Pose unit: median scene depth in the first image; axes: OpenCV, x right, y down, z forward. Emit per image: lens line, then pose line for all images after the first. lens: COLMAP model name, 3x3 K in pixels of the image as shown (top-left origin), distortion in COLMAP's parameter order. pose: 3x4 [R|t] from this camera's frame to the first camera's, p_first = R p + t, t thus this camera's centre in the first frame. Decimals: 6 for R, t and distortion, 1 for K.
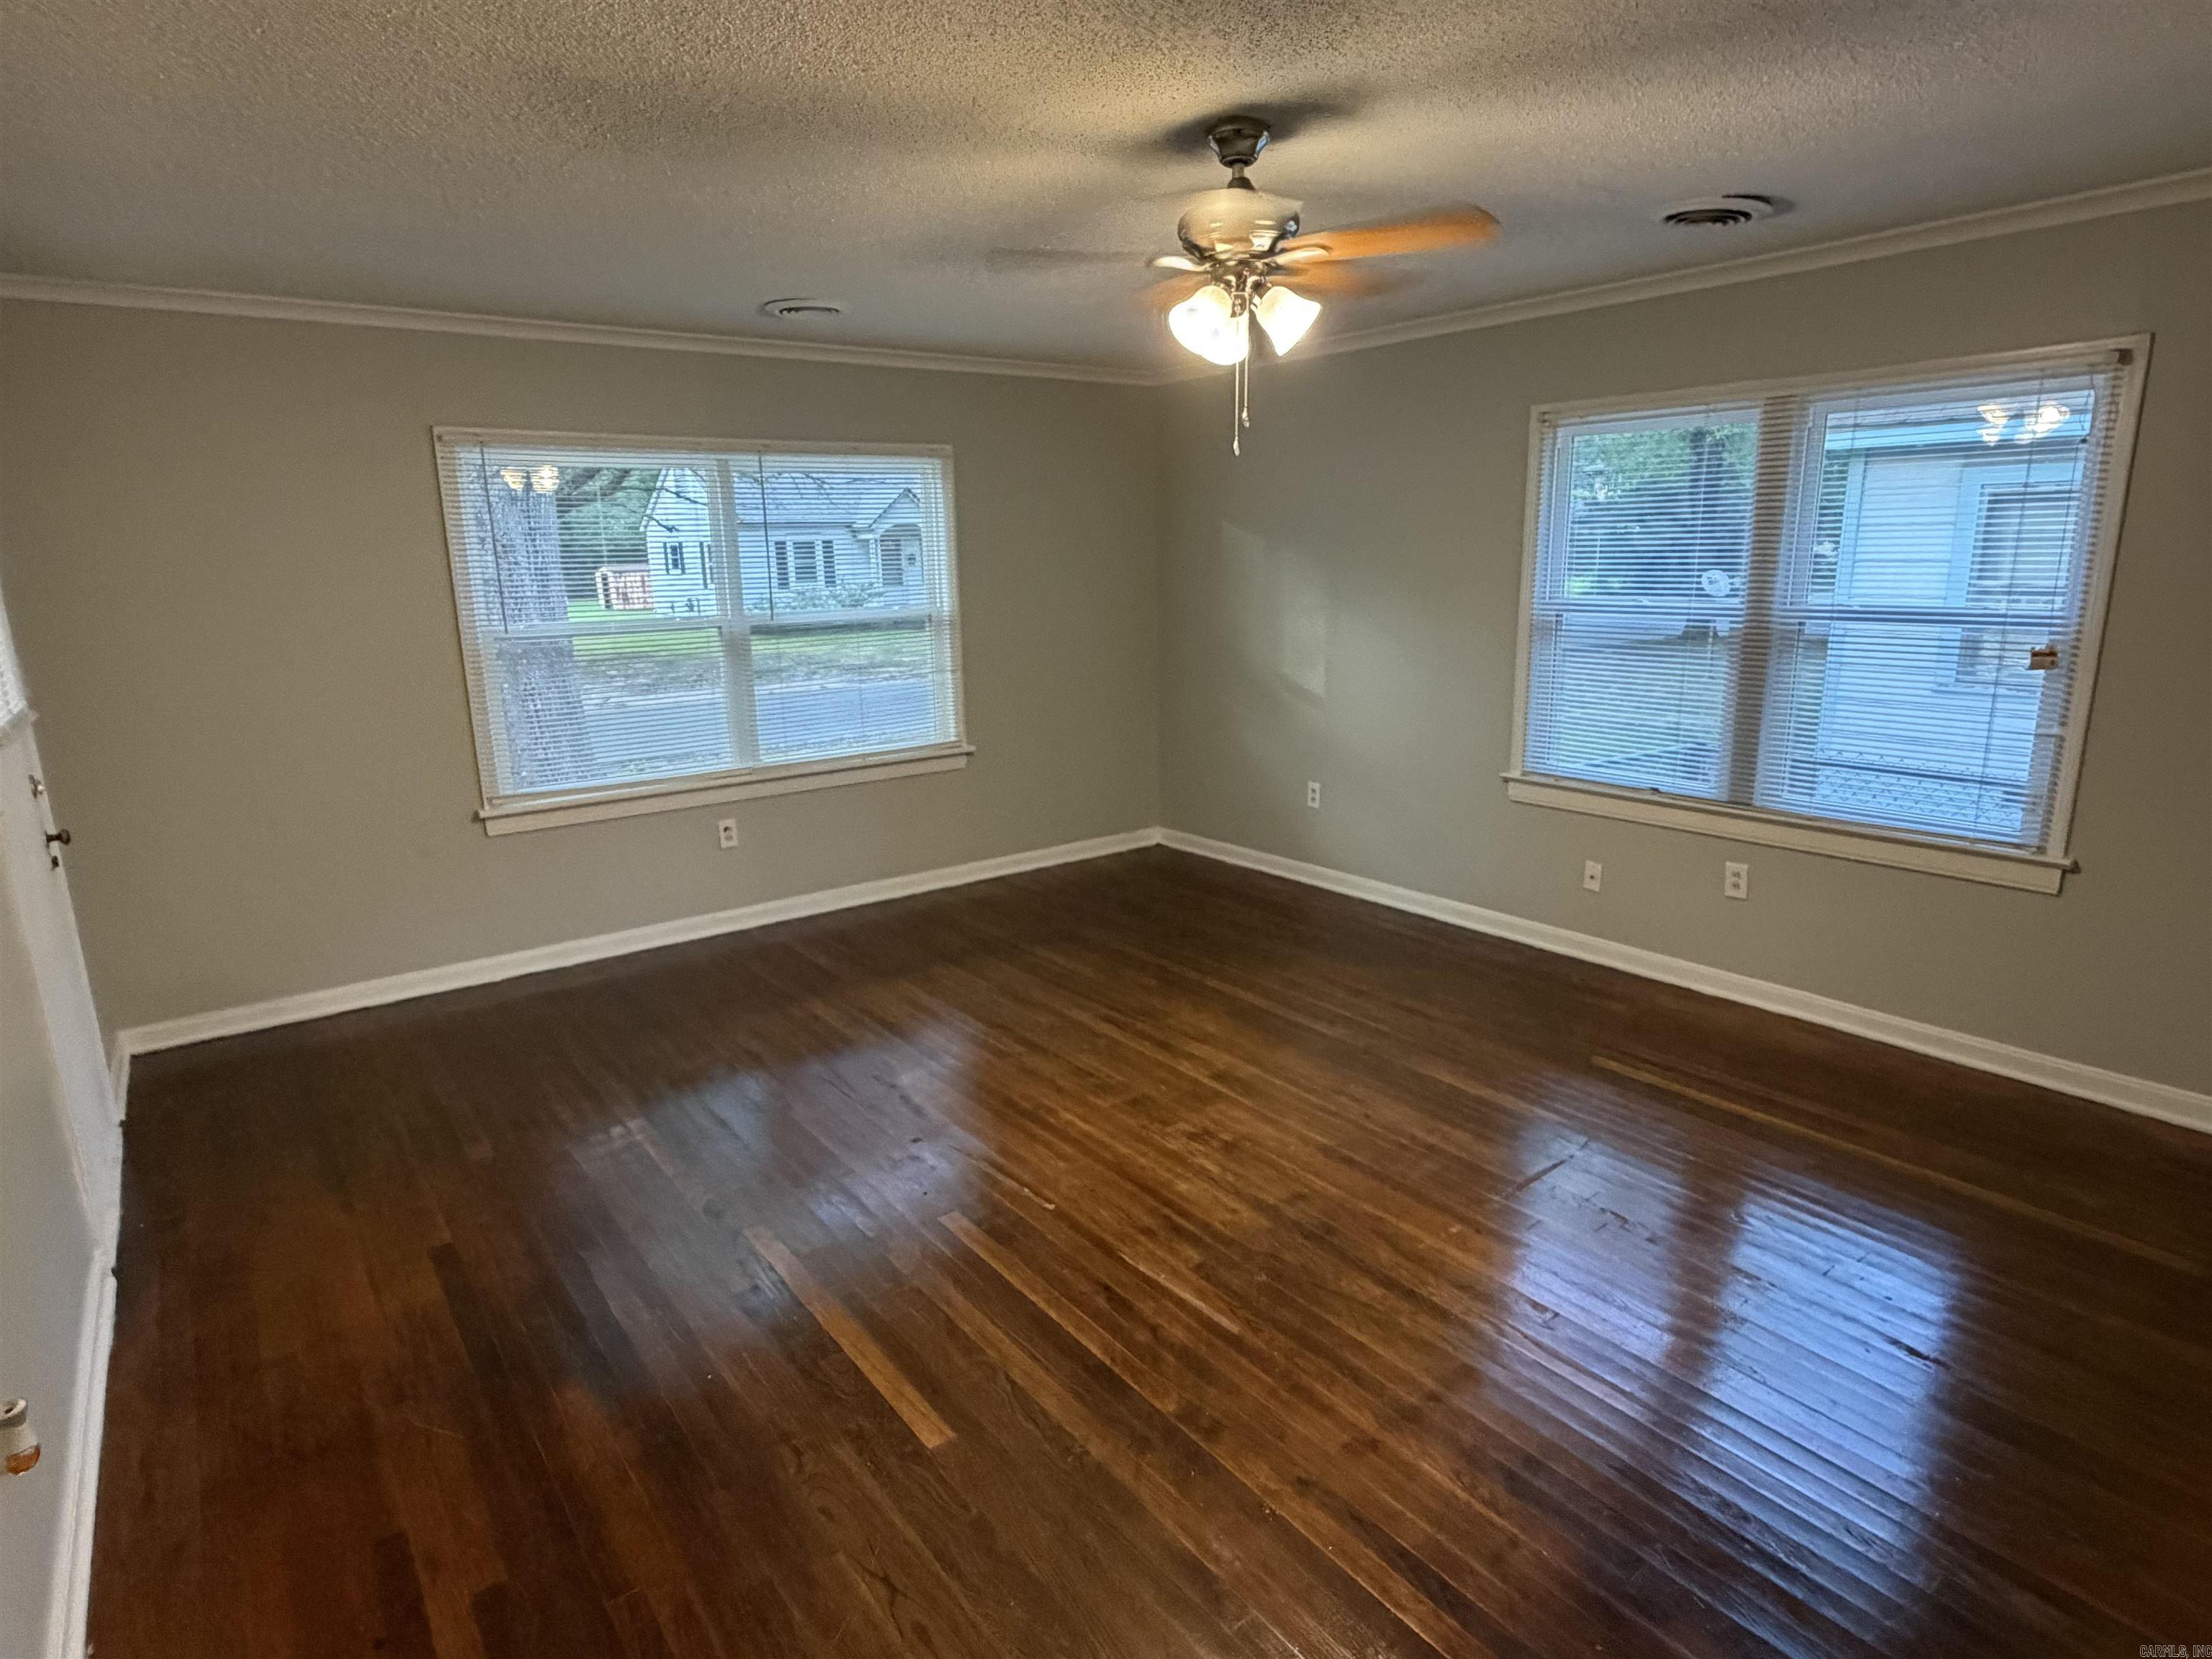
lens RADIAL K [[1240.9, 0, 1106.0], [0, 1240.9, 829.5], [0, 0, 1]] dist [0.001688, 0.000558]
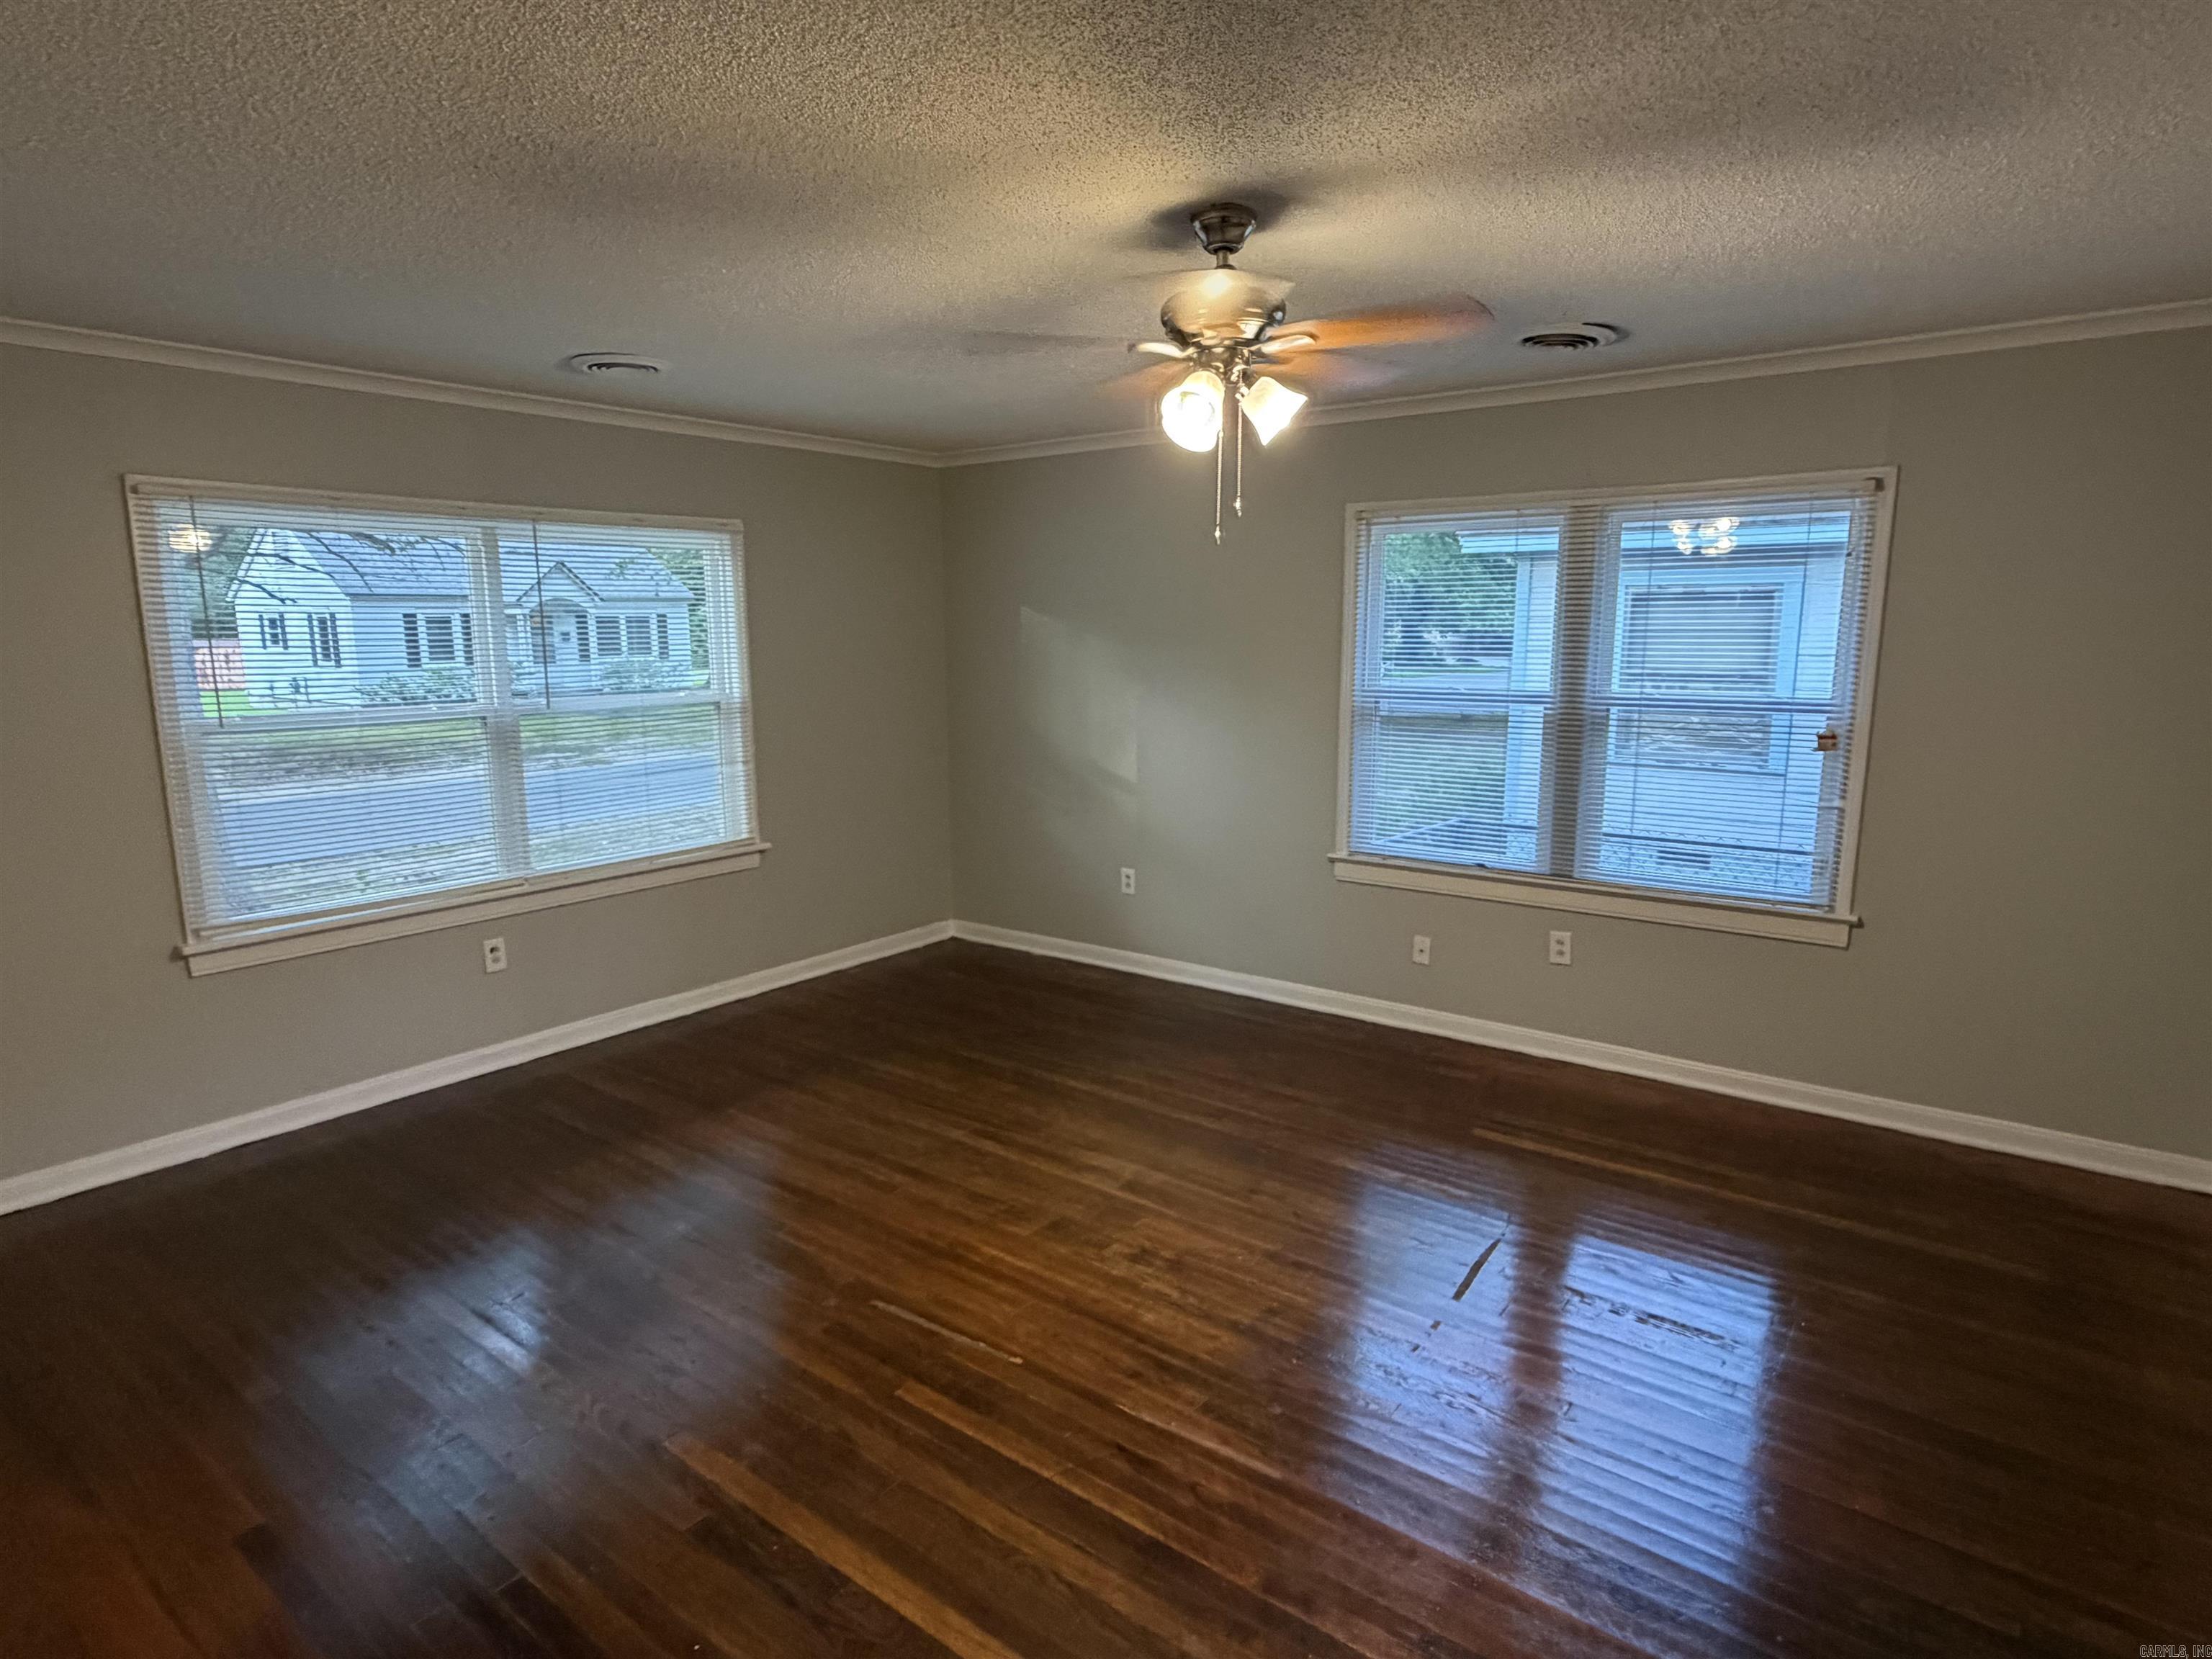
lens RADIAL K [[1240.9, 0, 1106.0], [0, 1240.9, 829.5], [0, 0, 1]] dist [0.001688, 0.000558]
pose [[0.963140, -0.029977, 0.267324, -0.165819], [0.046747, 0.997302, -0.056591, -0.019883], [-0.264906, 0.067002, 0.961944, 0.073406]]
